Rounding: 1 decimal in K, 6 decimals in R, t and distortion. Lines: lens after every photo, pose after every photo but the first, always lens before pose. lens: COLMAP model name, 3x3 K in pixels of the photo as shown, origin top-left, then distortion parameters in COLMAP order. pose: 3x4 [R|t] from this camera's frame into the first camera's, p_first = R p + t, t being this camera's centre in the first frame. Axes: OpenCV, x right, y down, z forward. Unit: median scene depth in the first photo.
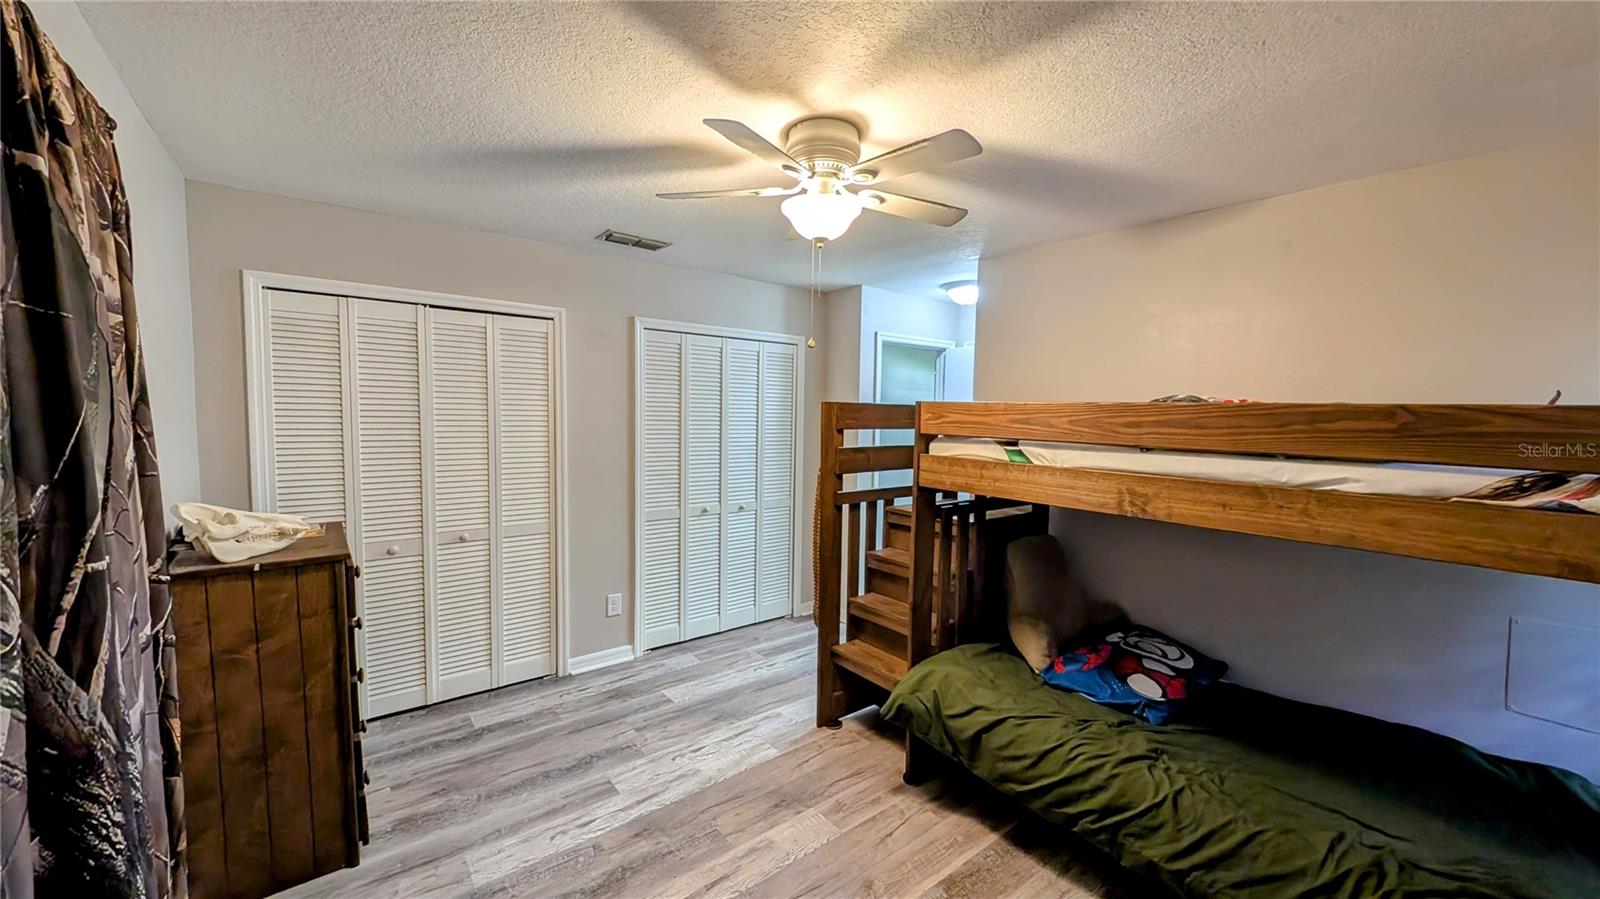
lens RADIAL K [[596.0, 0, 791.0], [0, 596.0, 453.5], [0, 0, 1]] dist [0.002837, -0.001003]
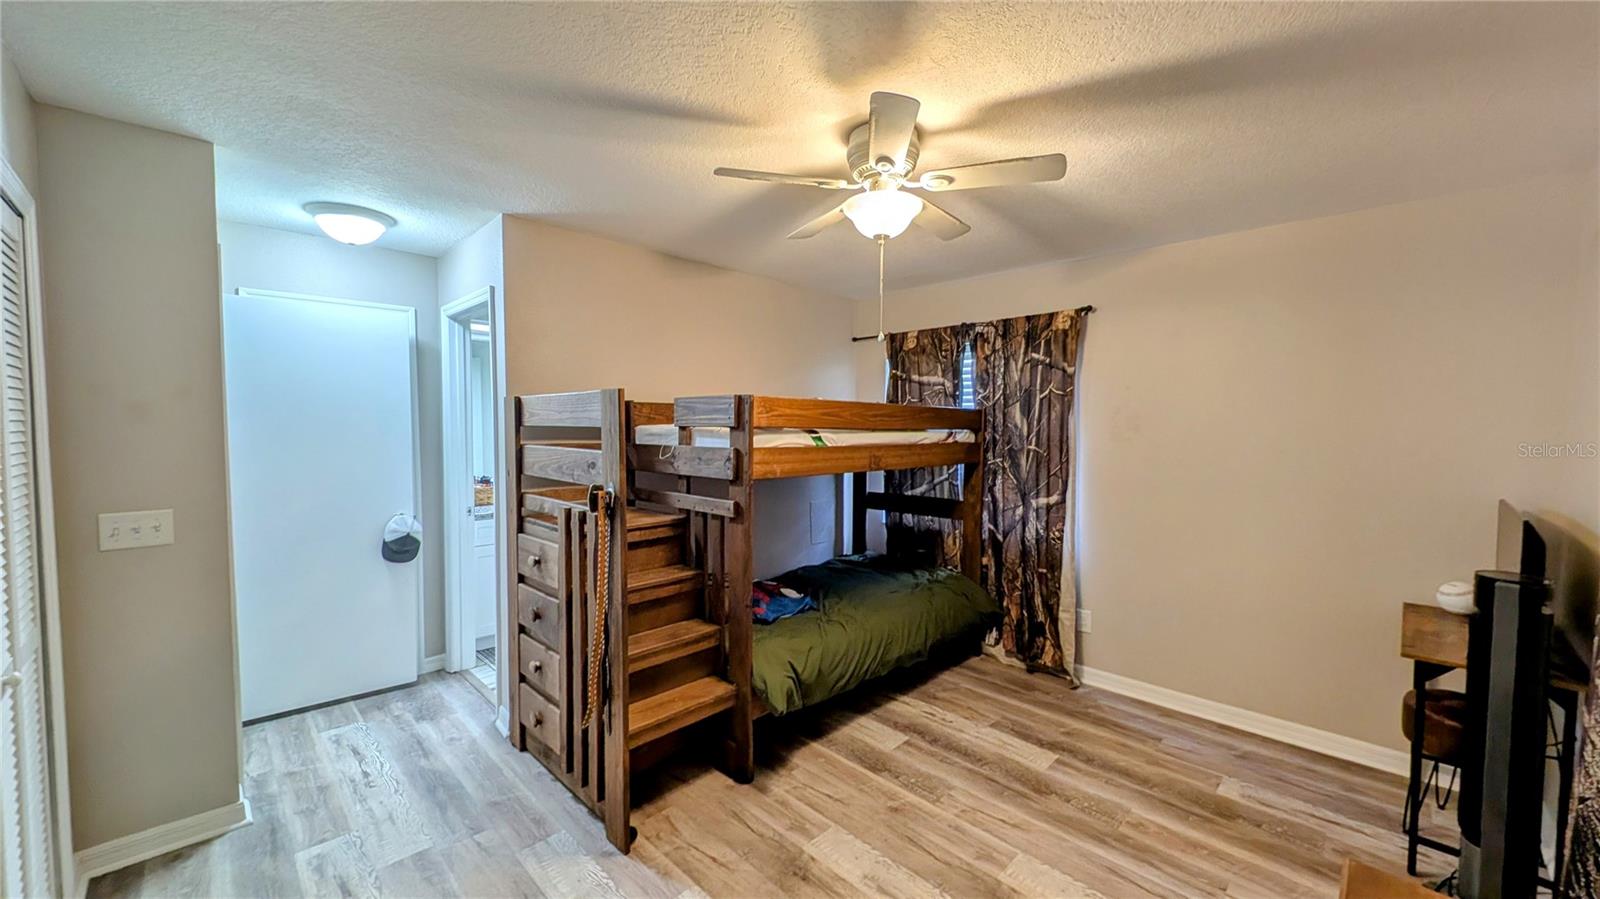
lens RADIAL K [[596.0, 0, 791.0], [0, 596.0, 452.4], [0, 0, 1]] dist [0.002837, -0.001003]
pose [[-0.110750, -0.058660, 0.992116, -0.909891], [0.067591, 0.995501, 0.066405, -0.061364], [-0.991547, 0.074412, -0.106287, 1.195365]]
